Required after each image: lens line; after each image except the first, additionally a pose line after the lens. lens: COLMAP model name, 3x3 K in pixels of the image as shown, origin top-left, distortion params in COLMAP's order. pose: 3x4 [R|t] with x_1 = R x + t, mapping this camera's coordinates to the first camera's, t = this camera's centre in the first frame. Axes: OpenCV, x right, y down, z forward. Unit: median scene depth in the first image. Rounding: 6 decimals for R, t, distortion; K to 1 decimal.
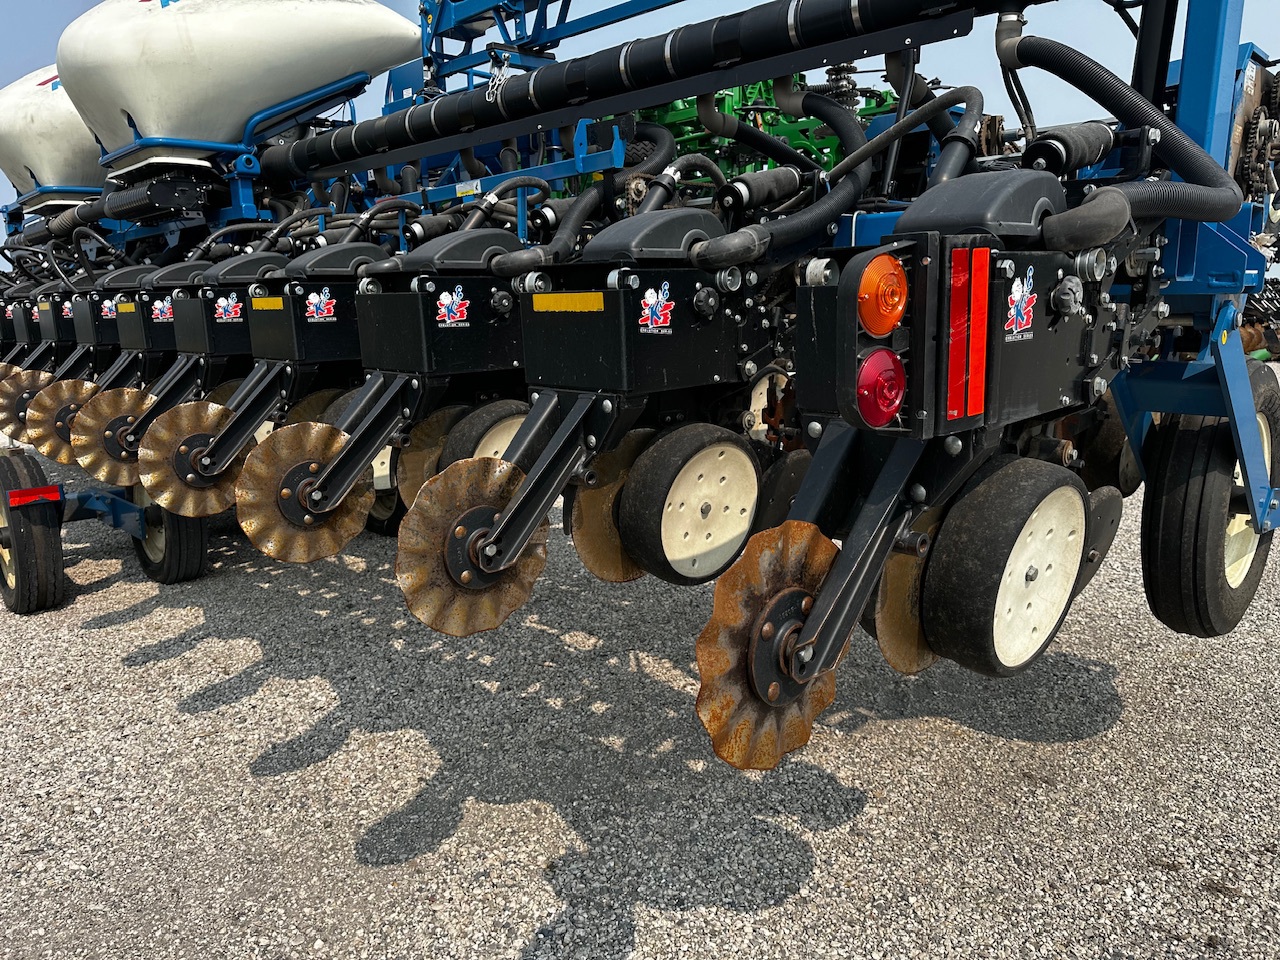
lens RADIAL K [[910.1, 0, 644.7], [0, 910.1, 468.3], [0, 0, 1]] dist [0.070999, -0.089389]
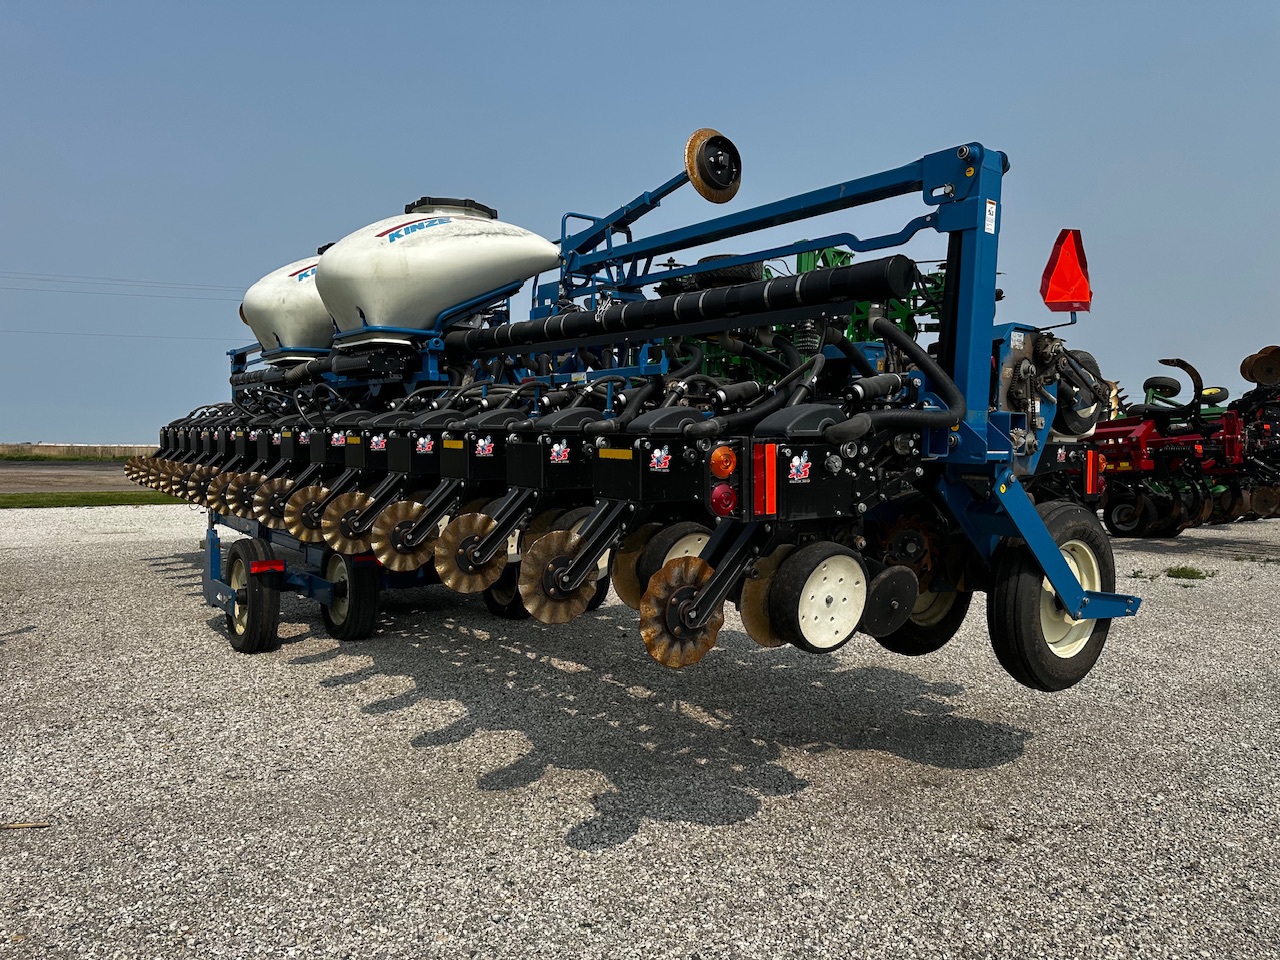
lens RADIAL K [[894.0, 0, 660.0], [0, 894.0, 470.9], [0, 0, 1]] dist [0.114893, -0.166134]
pose [[0.992738, 0.042010, -0.112721, 0.121548], [-0.057477, 0.988808, -0.137675, 0.058922], [0.105676, 0.143154, 0.984042, -0.460151]]
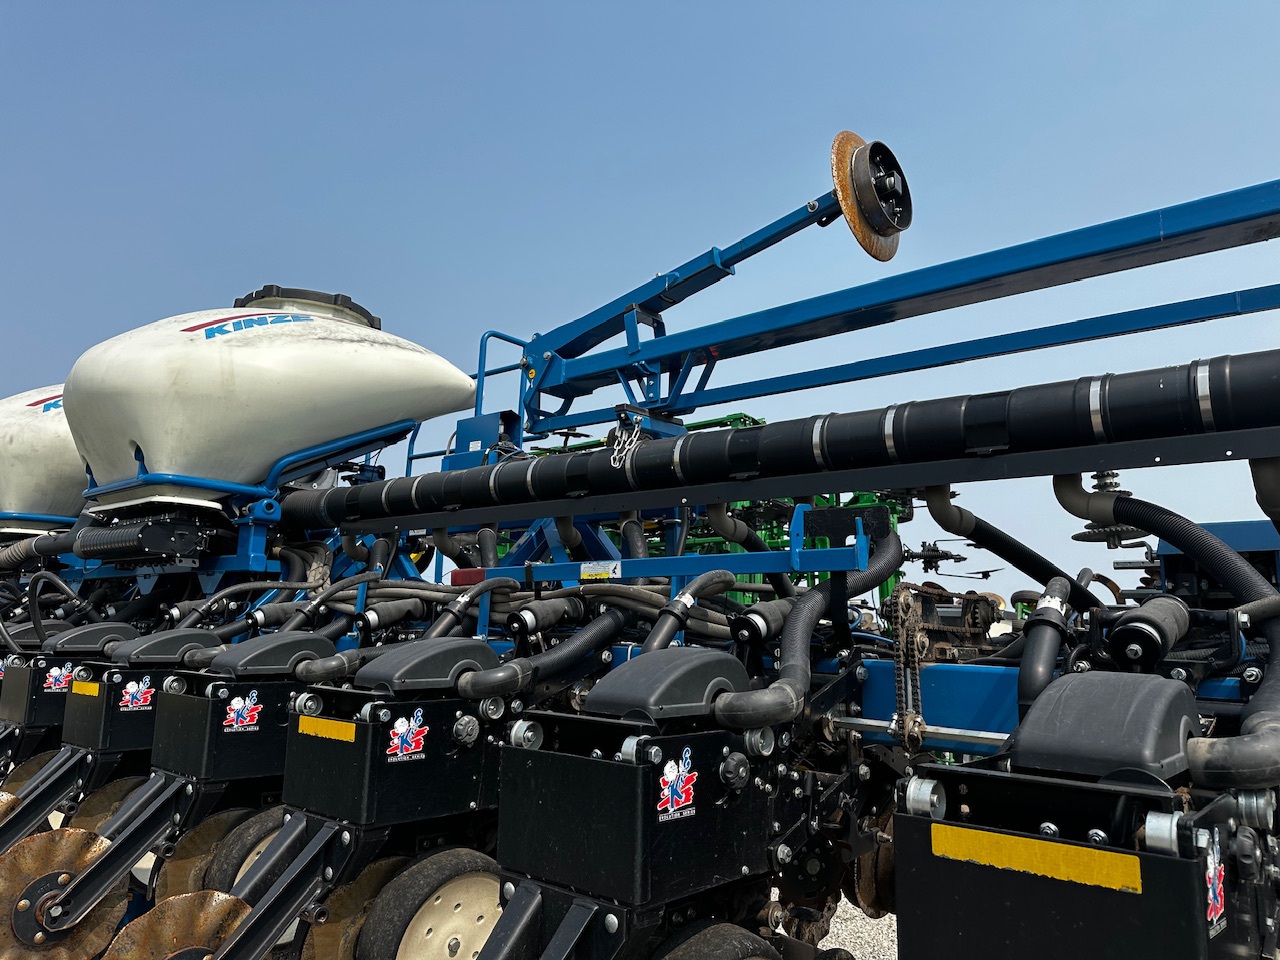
lens RADIAL K [[906.7, 0, 641.5], [0, 906.7, 472.9], [0, 0, 1]] dist [0.090660, -0.126234]
pose [[0.995855, 0.068136, 0.060255, -0.197985], [-0.042323, 0.933491, -0.356094, -0.104898], [-0.080511, 0.352068, 0.932505, 0.240587]]
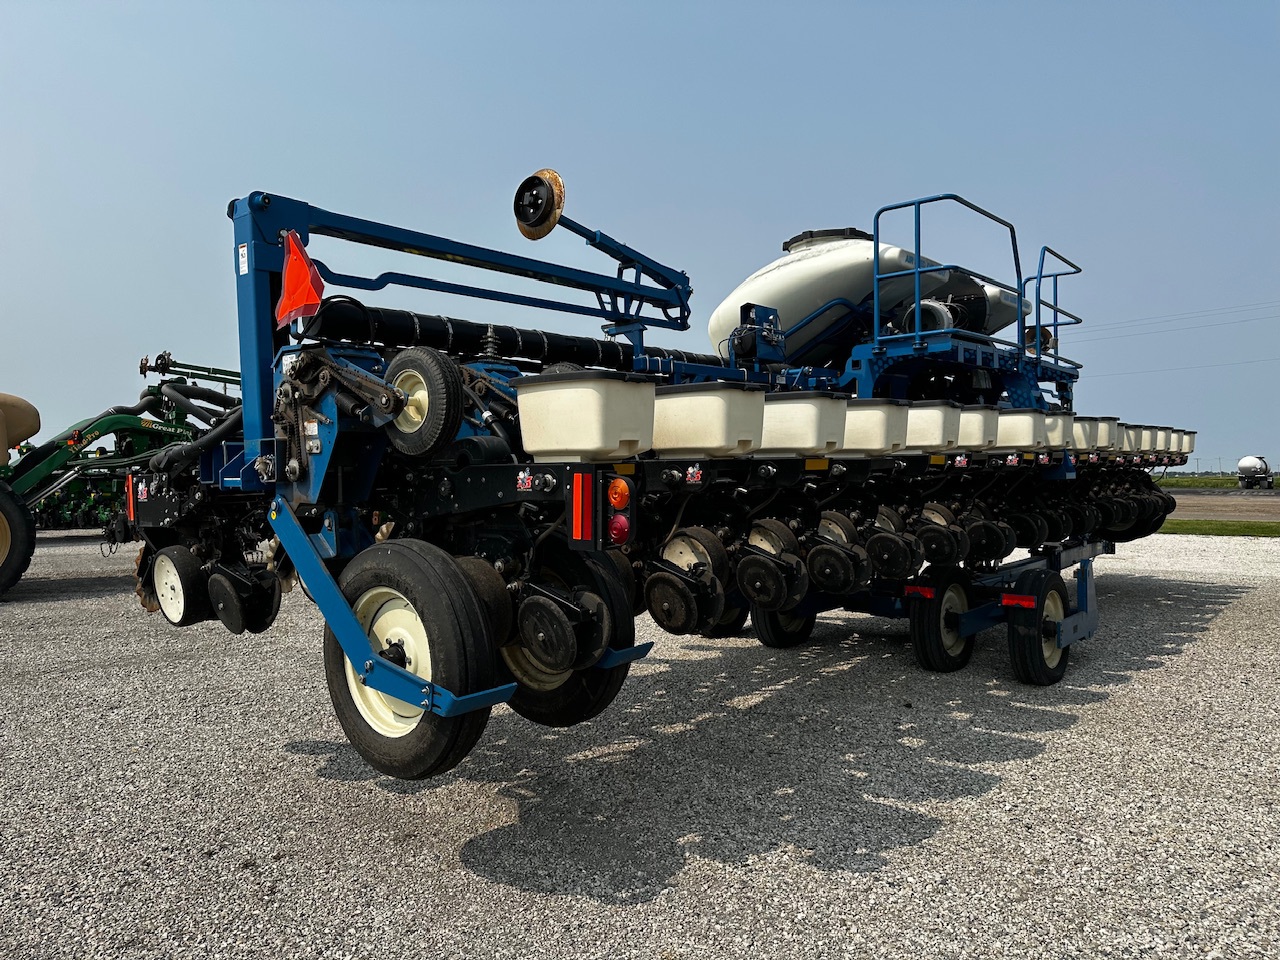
lens RADIAL K [[910.1, 0, 644.7], [0, 910.1, 468.3], [0, 0, 1]] dist [0.070999, -0.089389]
pose [[0.112094, 0.022671, -0.993439, 1.546644], [-0.163766, 0.986491, 0.004034, -0.224979], [0.980110, 0.162239, 0.114292, 0.950663]]
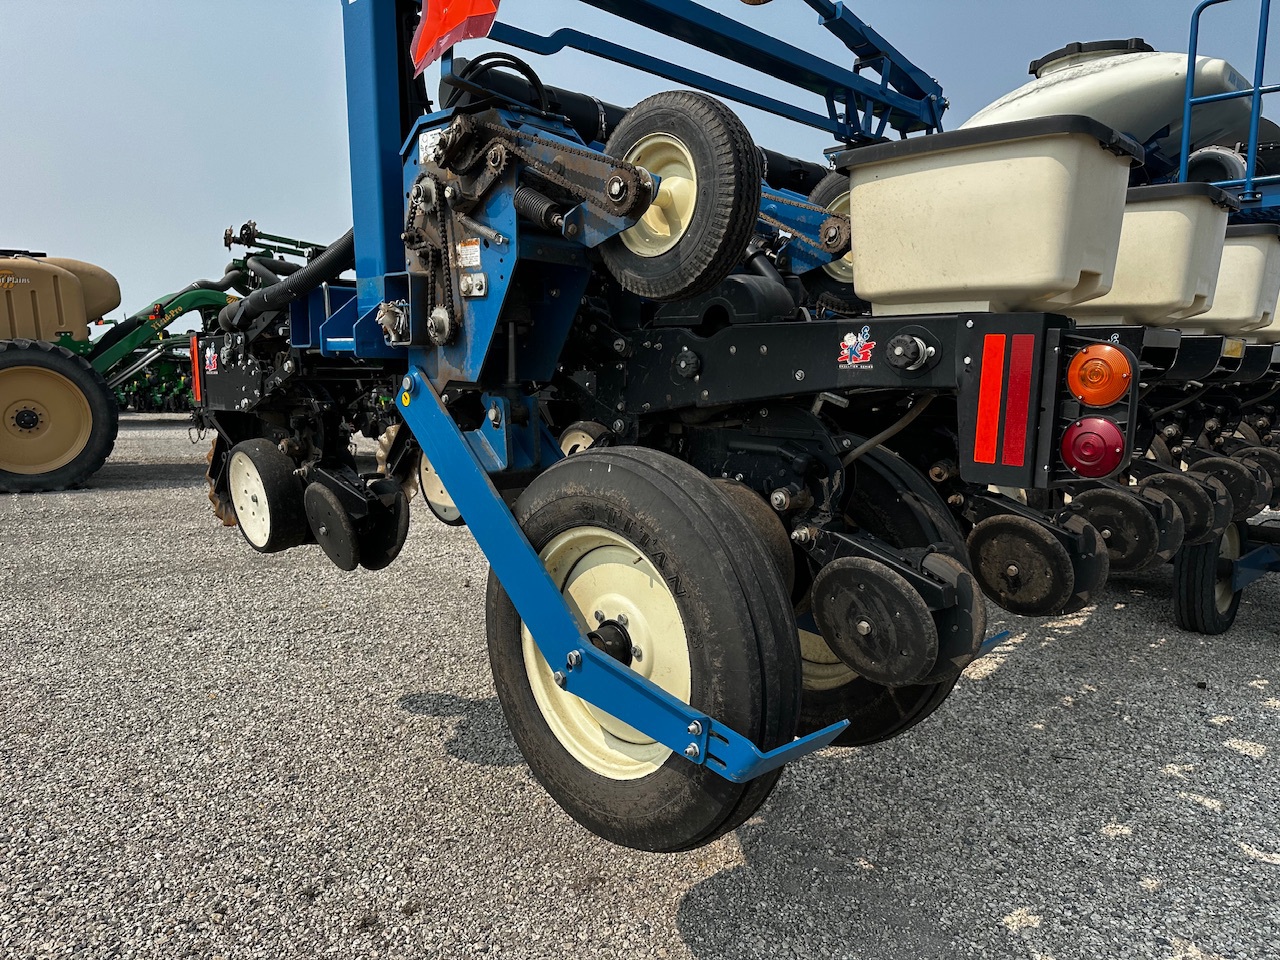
lens RADIAL K [[906.7, 0, 641.5], [0, 906.7, 472.9], [0, 0, 1]] dist [0.090660, -0.126234]
pose [[0.026669, 0.135056, -0.990479, 1.099674], [-0.193300, 0.972827, 0.127445, -0.160534], [0.980777, 0.188060, 0.052051, 0.800056]]
